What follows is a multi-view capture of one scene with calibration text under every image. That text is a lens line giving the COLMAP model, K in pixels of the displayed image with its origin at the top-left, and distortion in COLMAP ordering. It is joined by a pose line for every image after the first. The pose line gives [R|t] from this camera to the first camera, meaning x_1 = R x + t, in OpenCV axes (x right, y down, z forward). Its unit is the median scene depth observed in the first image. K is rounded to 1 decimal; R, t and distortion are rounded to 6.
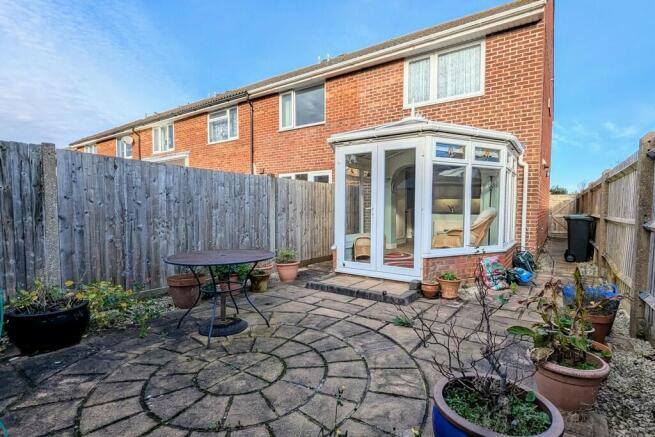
lens RADIAL K [[328.9, 0, 330.3], [0, 328.9, 223.0], [0, 0, 1]] dist [0.002206, 0.000389]
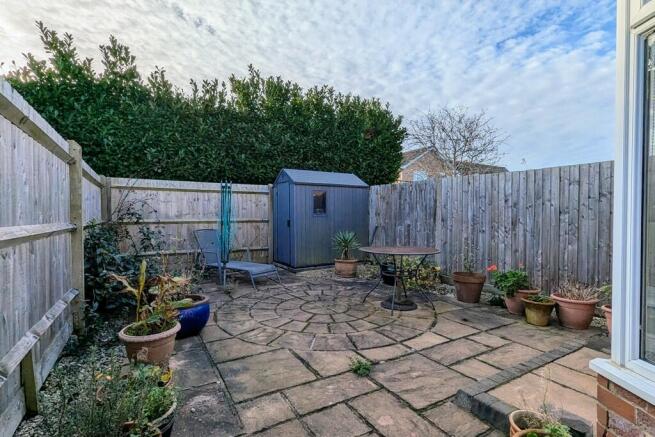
lens RADIAL K [[309.6, 0, 329.8], [0, 309.6, 219.9], [0, 0, 1]] dist [0.002679, -0.000195]
pose [[-0.397055, 0.007935, -0.917761, 0.798807], [-0.044662, 0.998611, 0.027956, -0.035244], [0.916708, 0.052089, -0.396149, 1.083752]]
